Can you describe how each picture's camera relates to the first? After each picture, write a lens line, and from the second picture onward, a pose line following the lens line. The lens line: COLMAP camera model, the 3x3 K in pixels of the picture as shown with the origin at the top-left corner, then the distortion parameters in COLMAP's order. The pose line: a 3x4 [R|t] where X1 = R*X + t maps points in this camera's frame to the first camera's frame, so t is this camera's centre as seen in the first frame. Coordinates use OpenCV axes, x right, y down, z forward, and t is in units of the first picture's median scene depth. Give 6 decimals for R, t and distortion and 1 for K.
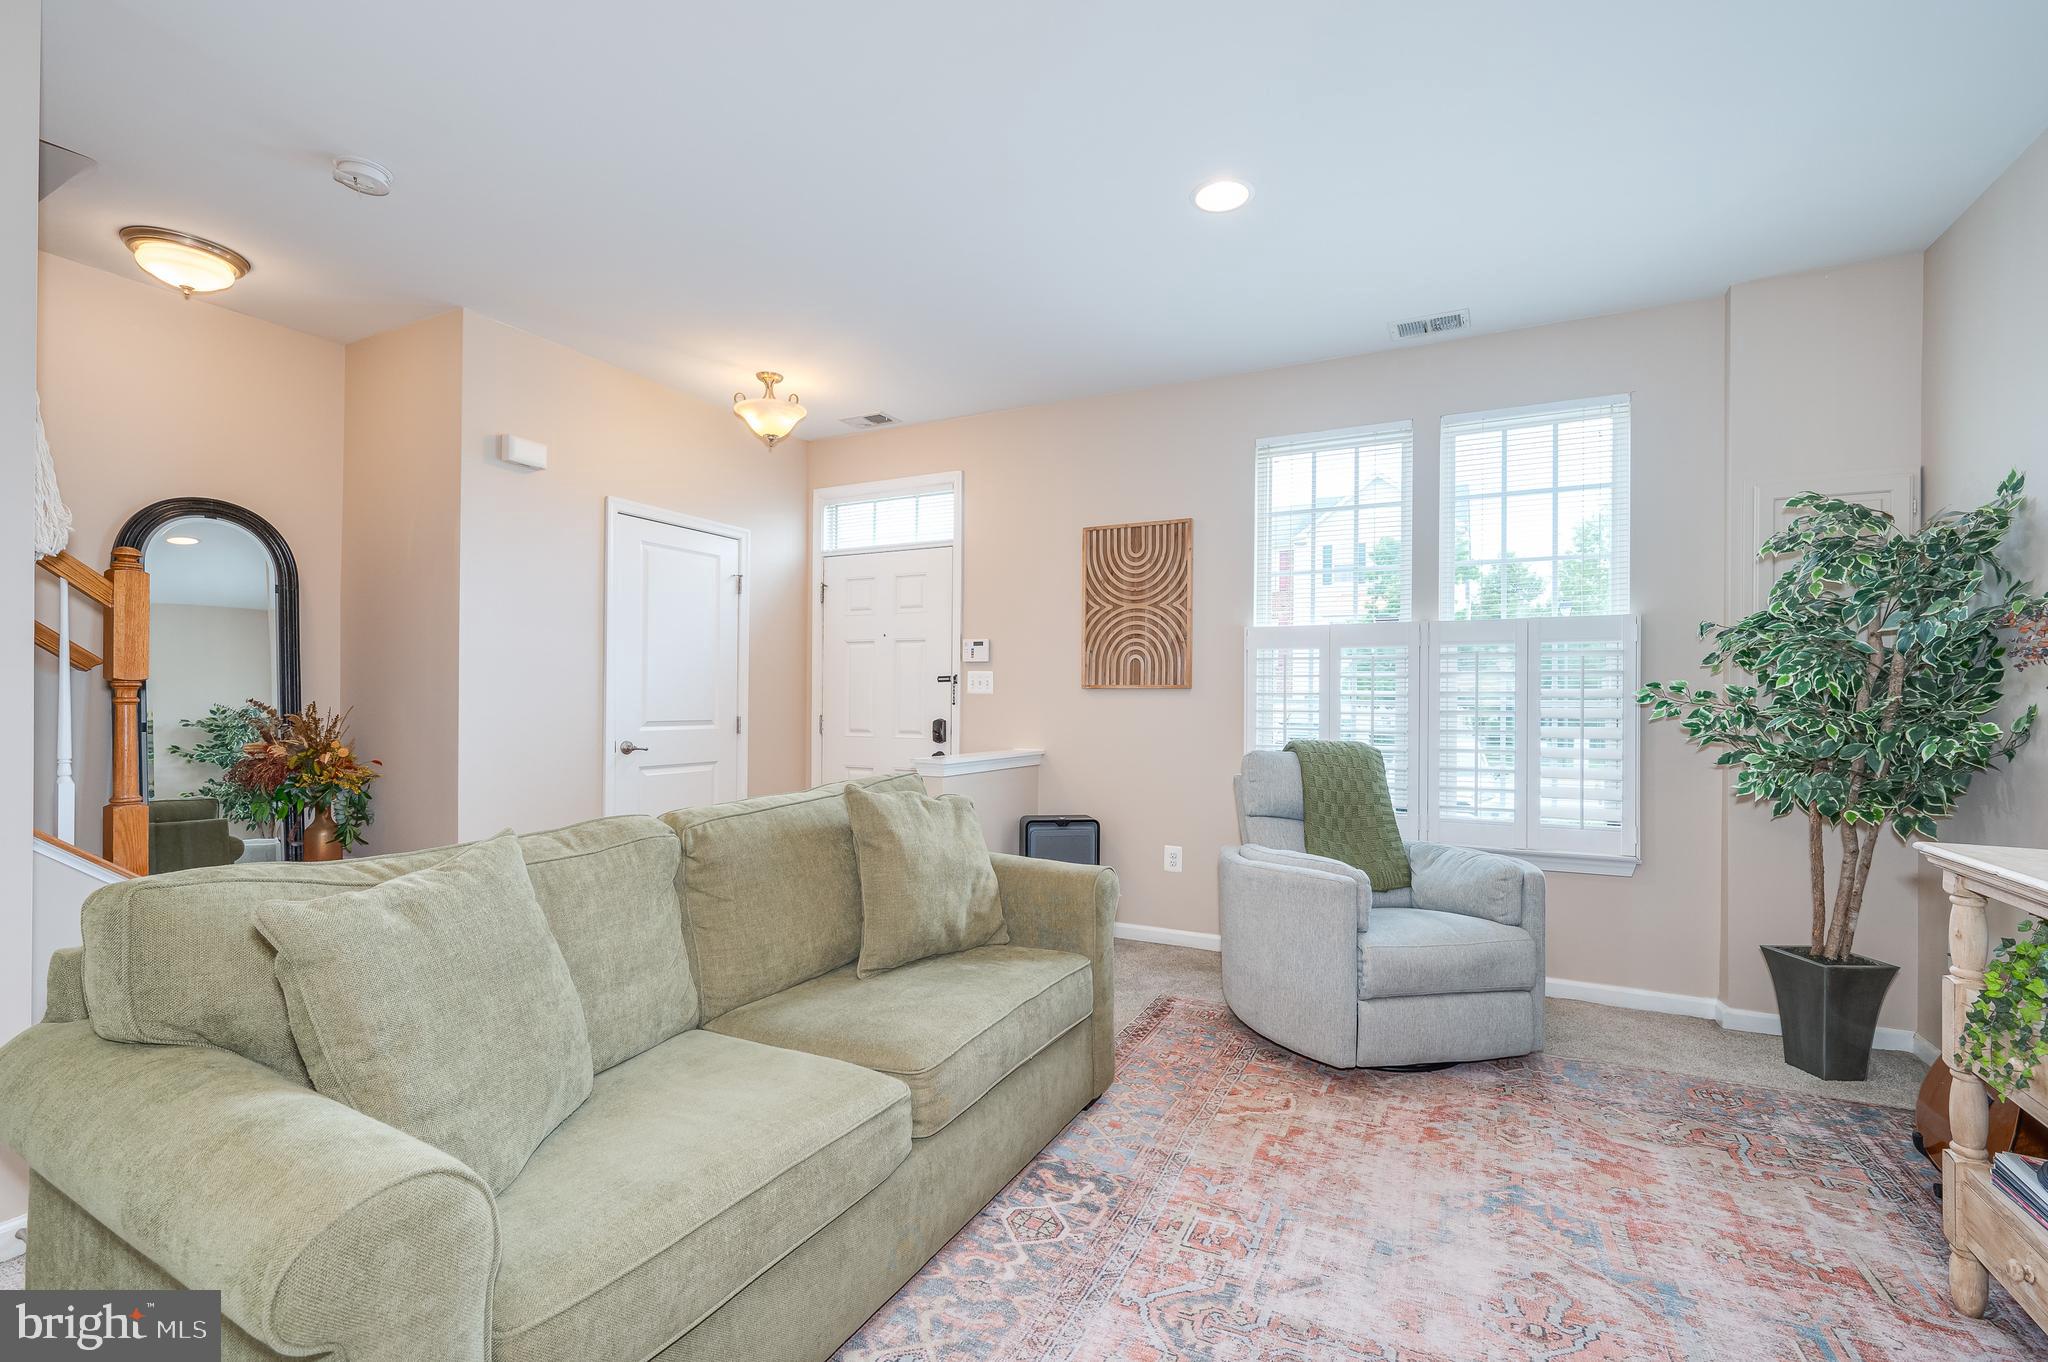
lens RADIAL K [[886.8, 0, 1029.3], [0, 886.8, 699.4], [0, 0, 1]] dist [-0.001382, 0.000072]
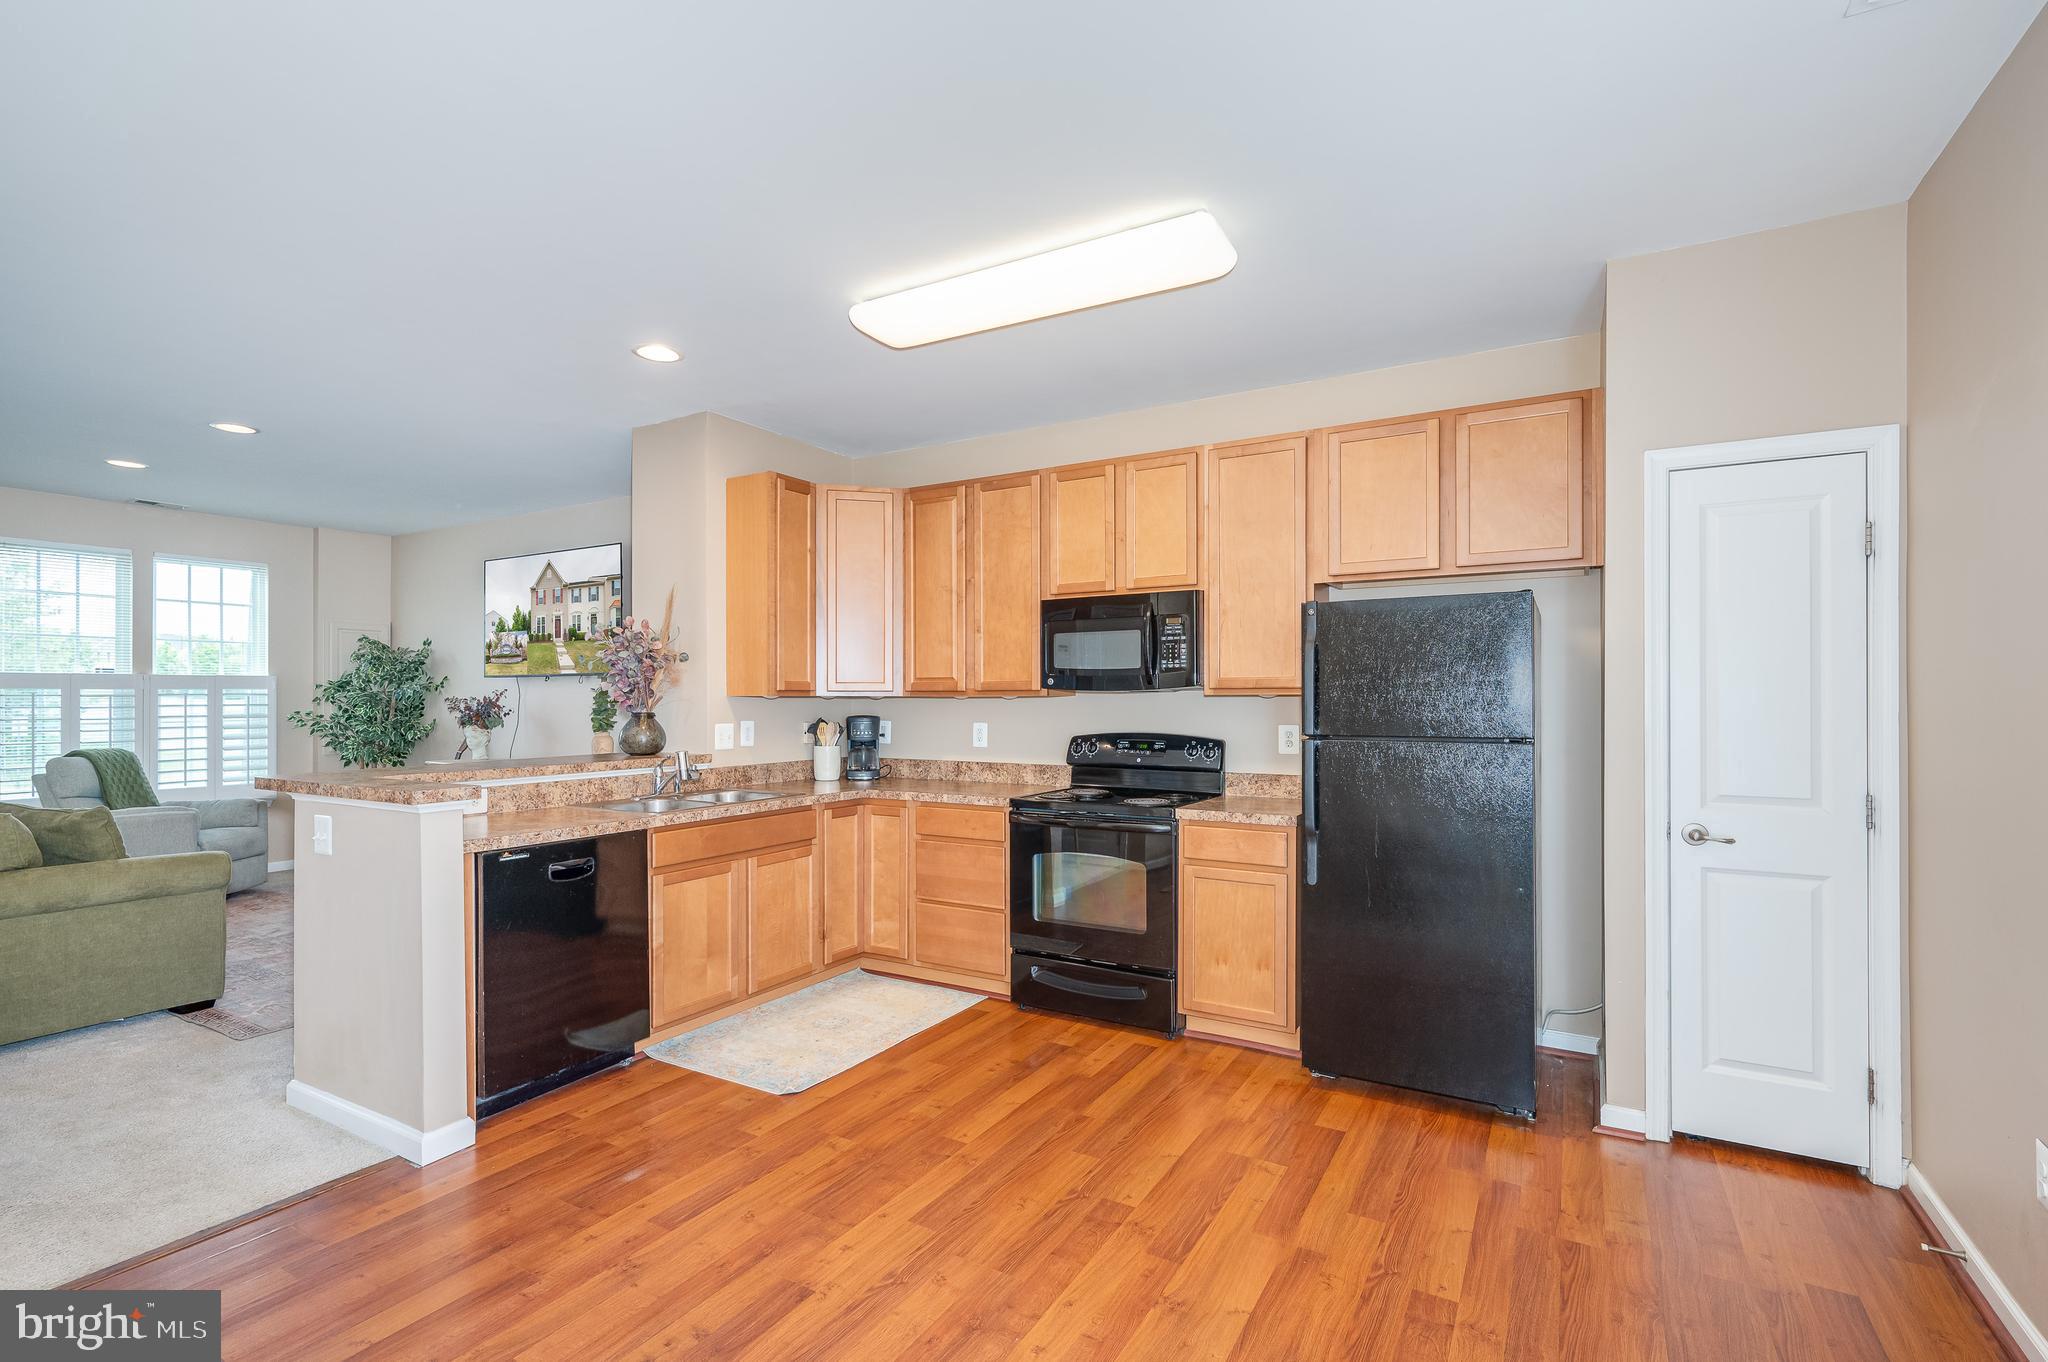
lens RADIAL K [[913.9, 0, 1039.3], [0, 913.9, 699.0], [0, 0, 1]] dist [-0.003984, -0.000780]
pose [[0.043723, -0.007446, 0.999016, -1.192174], [0.000706, 0.999972, 0.007422, -0.052274], [-0.999043, 0.000381, 0.043727, -0.756302]]
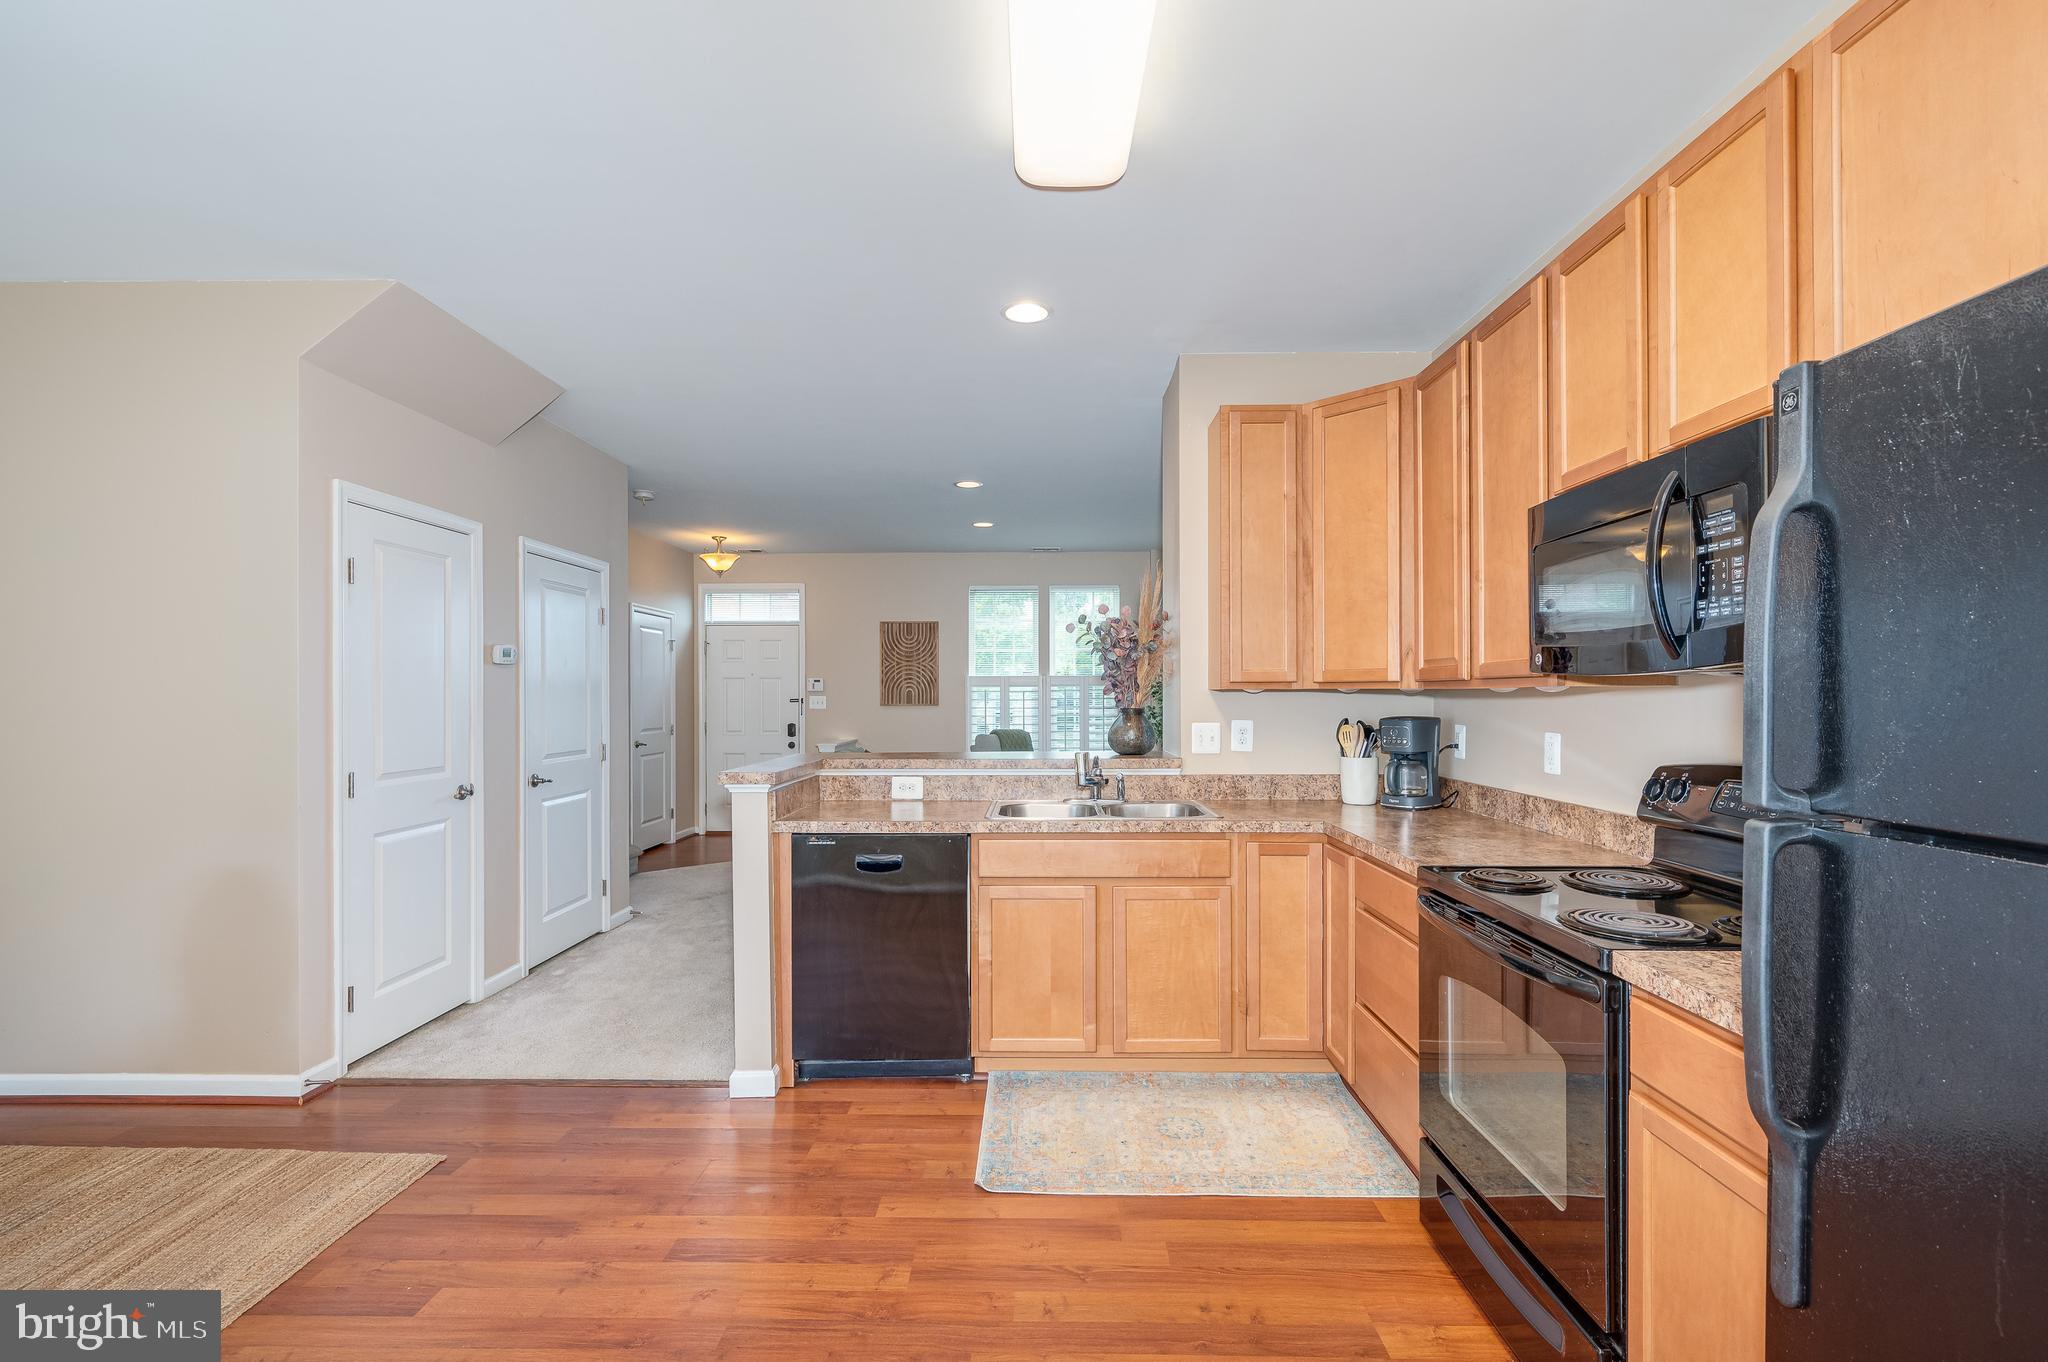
lens RADIAL K [[922.0, 0, 1039.9], [0, 922.0, 692.8], [0, 0, 1]] dist [0.001250, 0.000349]
pose [[0.892781, -0.008495, 0.450410, -0.633297], [0.008913, 0.999960, 0.001194, -0.047413], [-0.450402, 0.002948, 0.892821, -1.113772]]
